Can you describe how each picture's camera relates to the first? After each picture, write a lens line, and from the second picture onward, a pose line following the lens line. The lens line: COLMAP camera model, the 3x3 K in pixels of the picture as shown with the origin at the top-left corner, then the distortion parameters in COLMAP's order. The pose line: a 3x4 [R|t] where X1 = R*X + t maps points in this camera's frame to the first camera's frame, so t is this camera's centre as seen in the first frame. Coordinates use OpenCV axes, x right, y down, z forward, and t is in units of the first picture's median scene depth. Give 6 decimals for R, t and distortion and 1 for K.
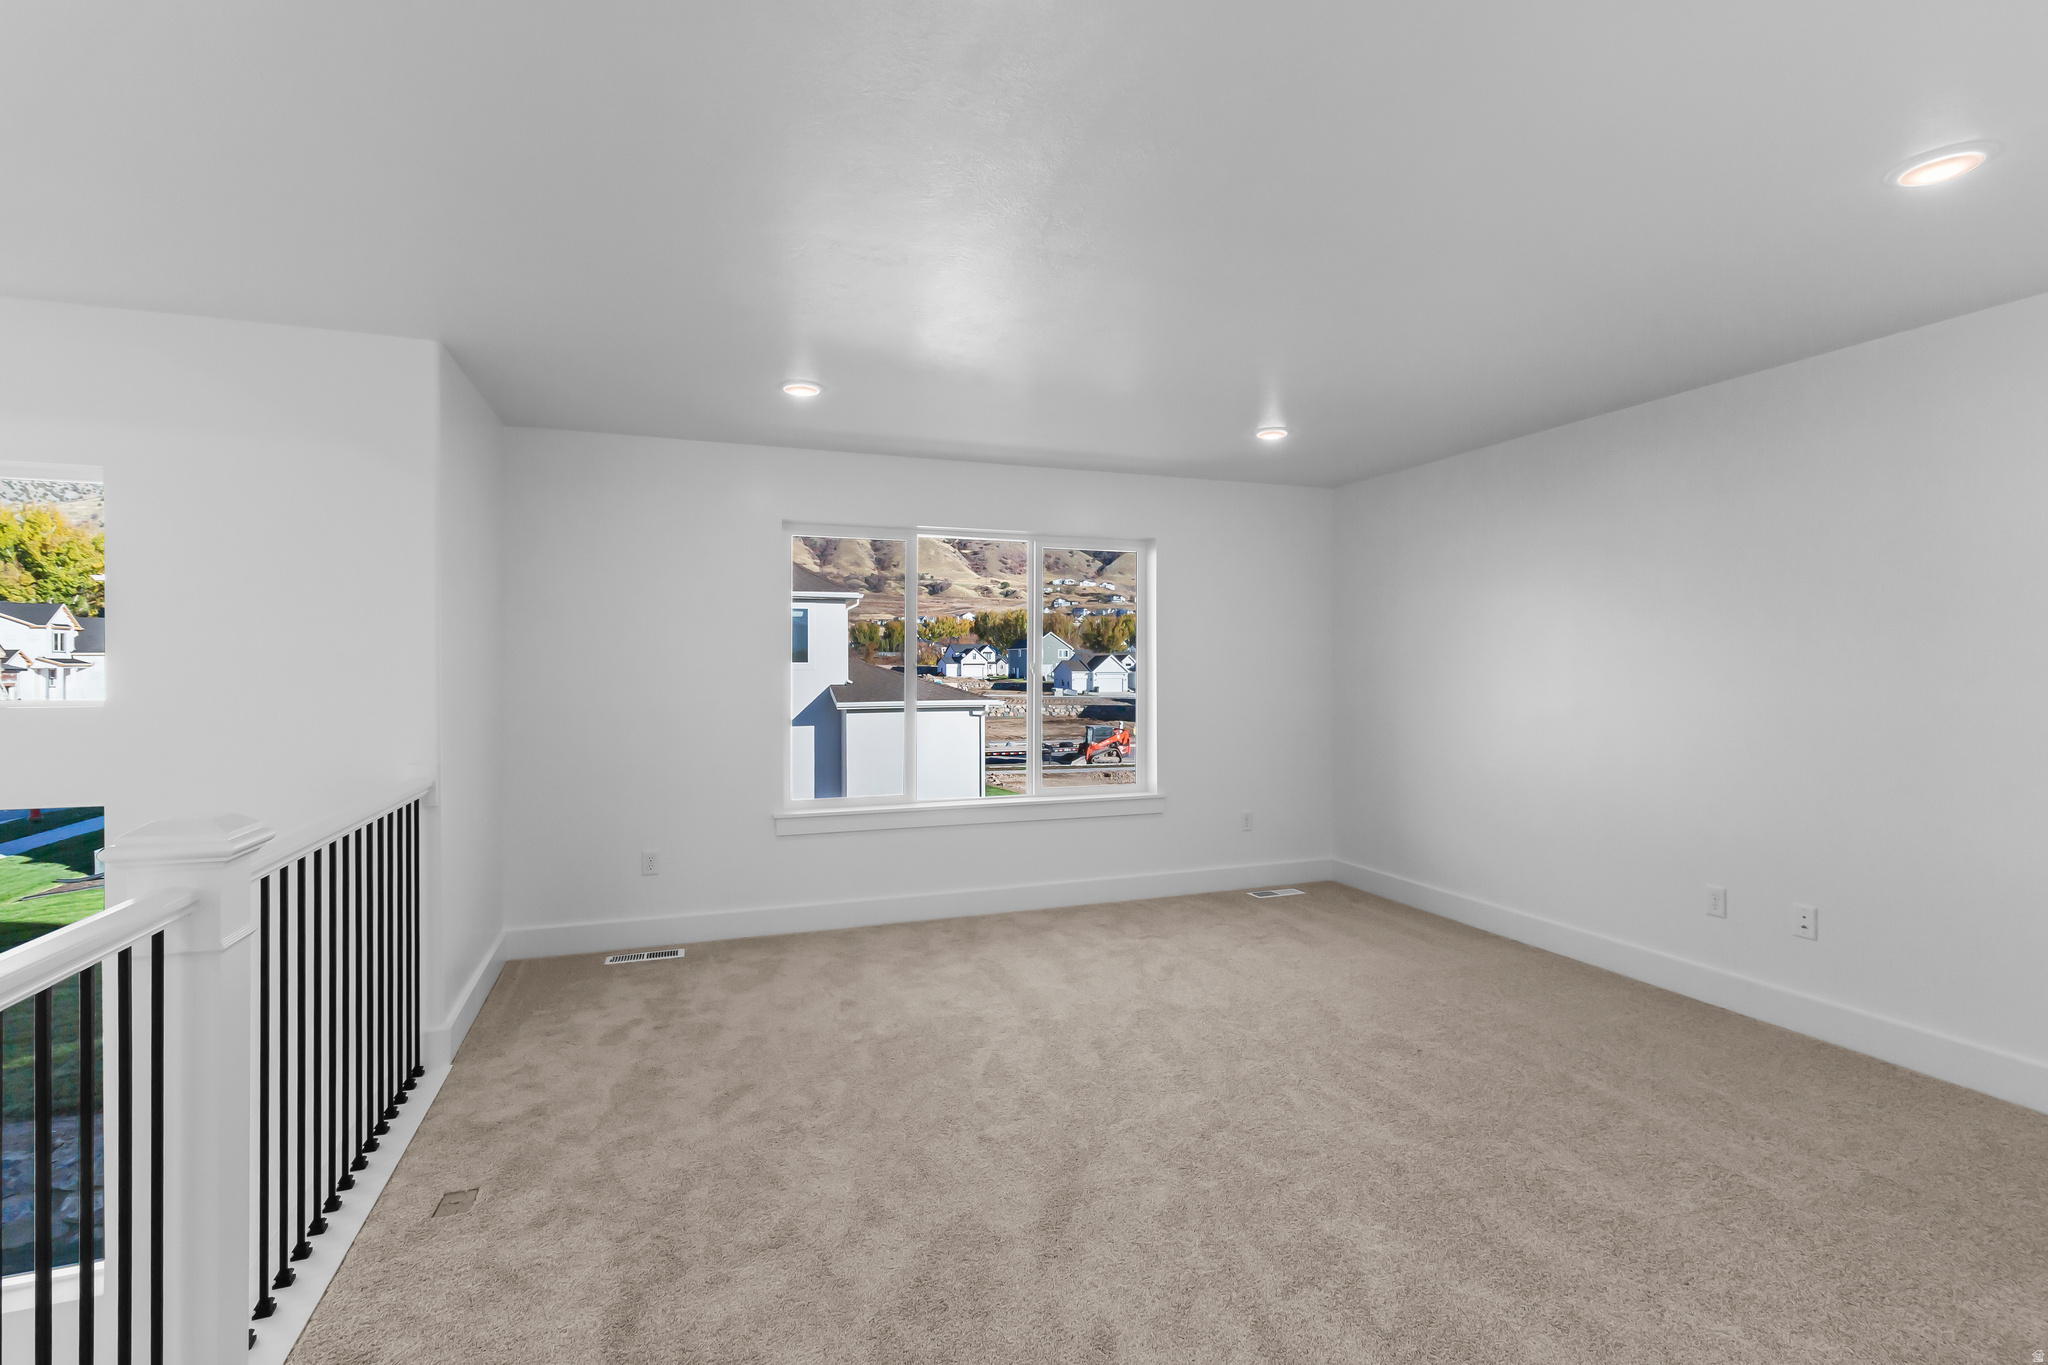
lens RADIAL K [[953.7, 0, 1033.2], [0, 953.7, 652.2], [0, 0, 1]] dist [0.004551, 0.000716]
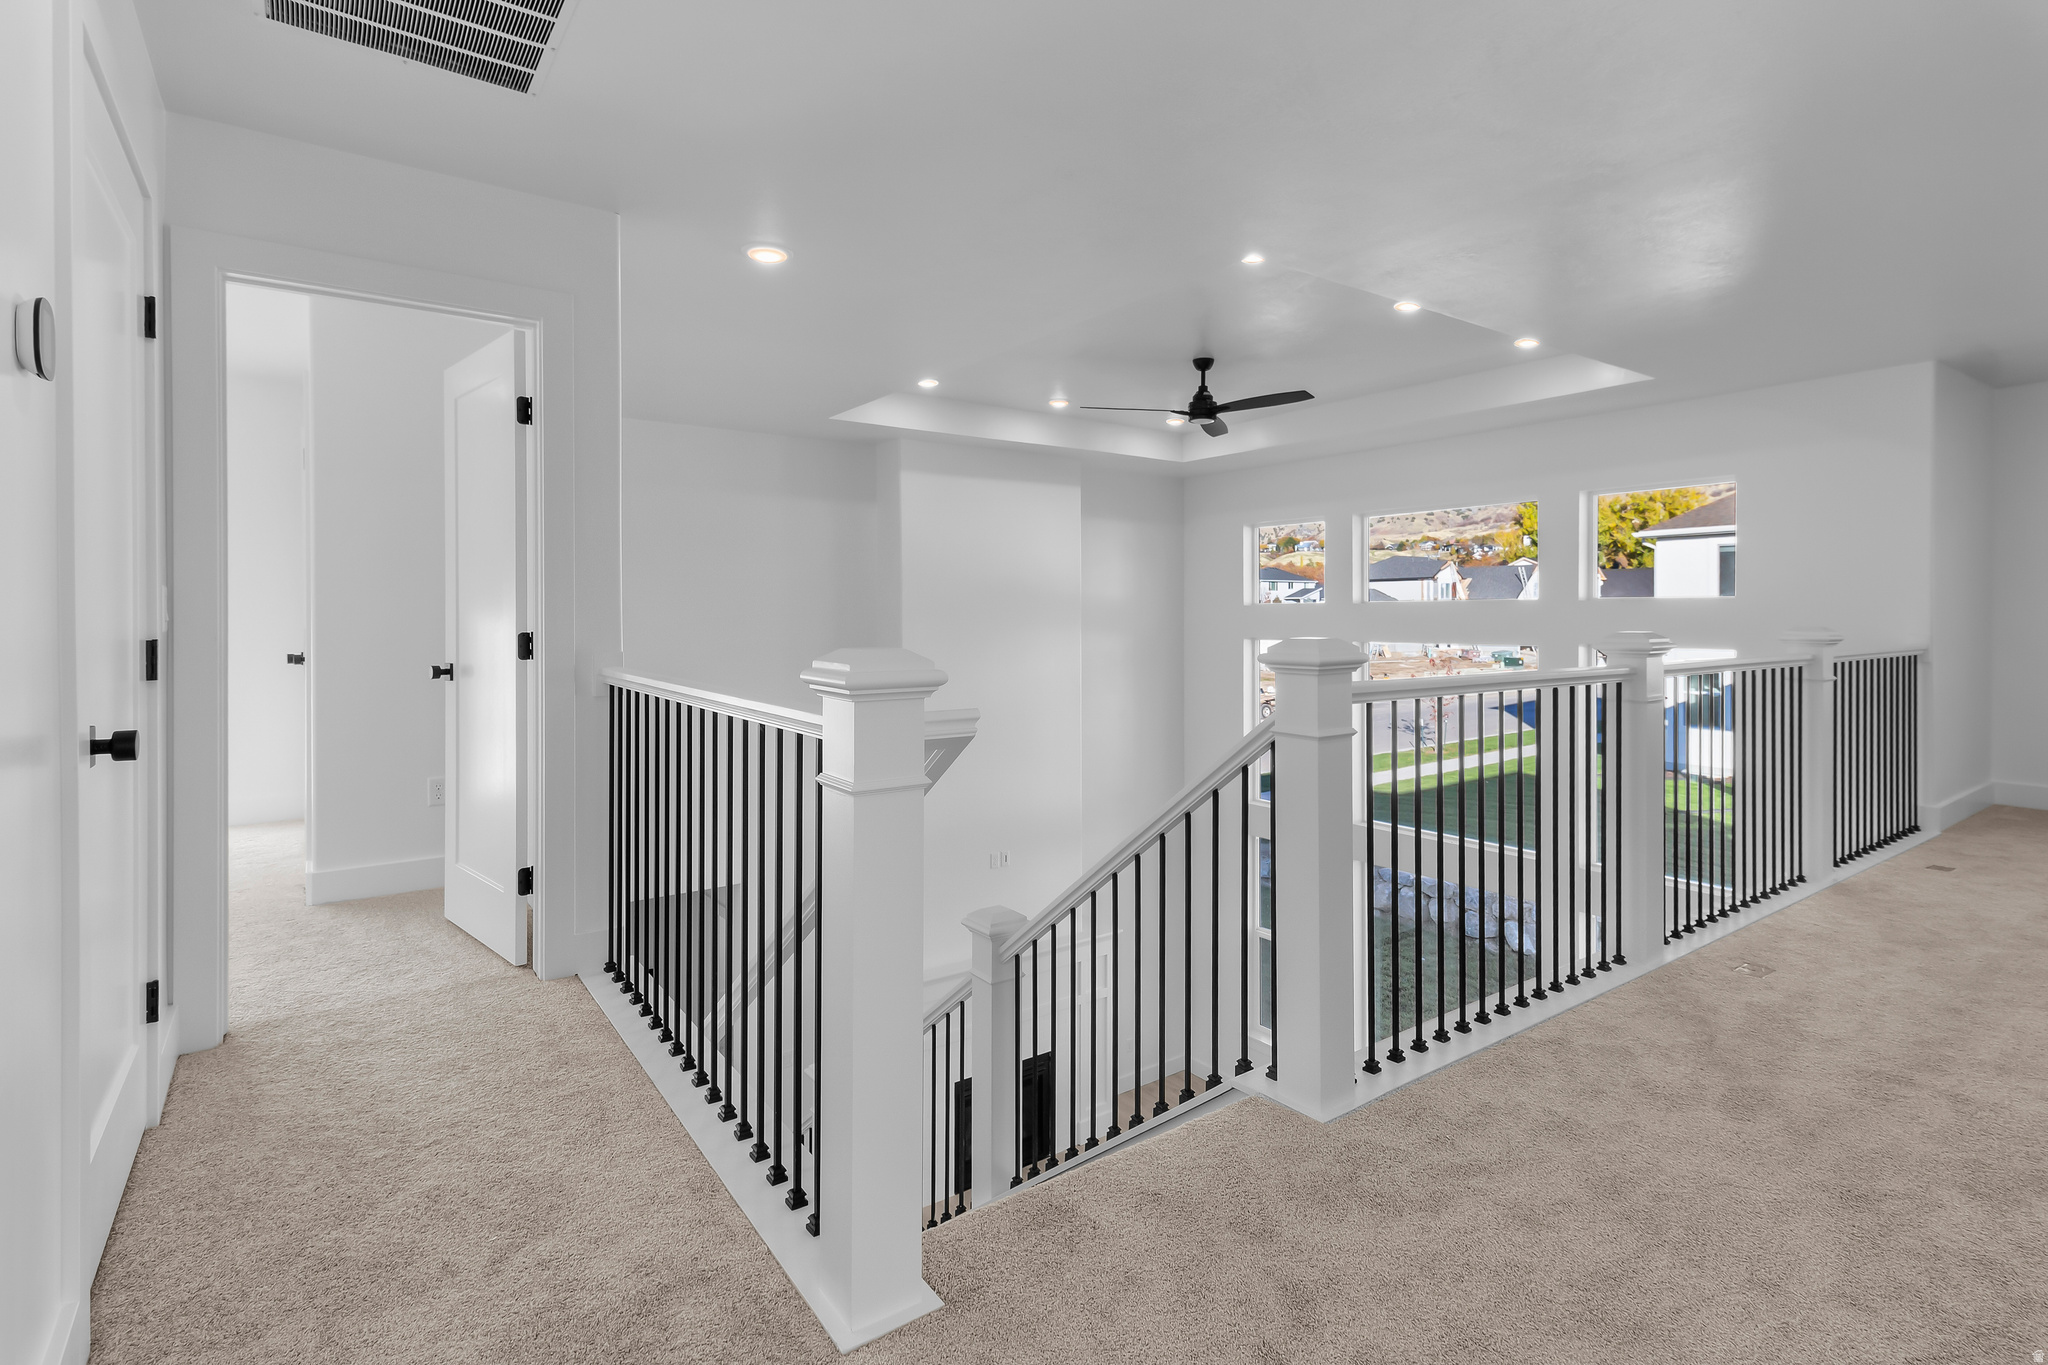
lens RADIAL K [[980.1, 0, 1024.5], [0, 980.1, 614.1], [0, 0, 1]] dist [-0.000616, -0.000213]
pose [[0.274551, 0.007736, -0.961541, 0.467807], [0.002560, 0.999958, 0.008776, 0.073414], [0.961569, -0.004871, 0.274520, -0.797712]]
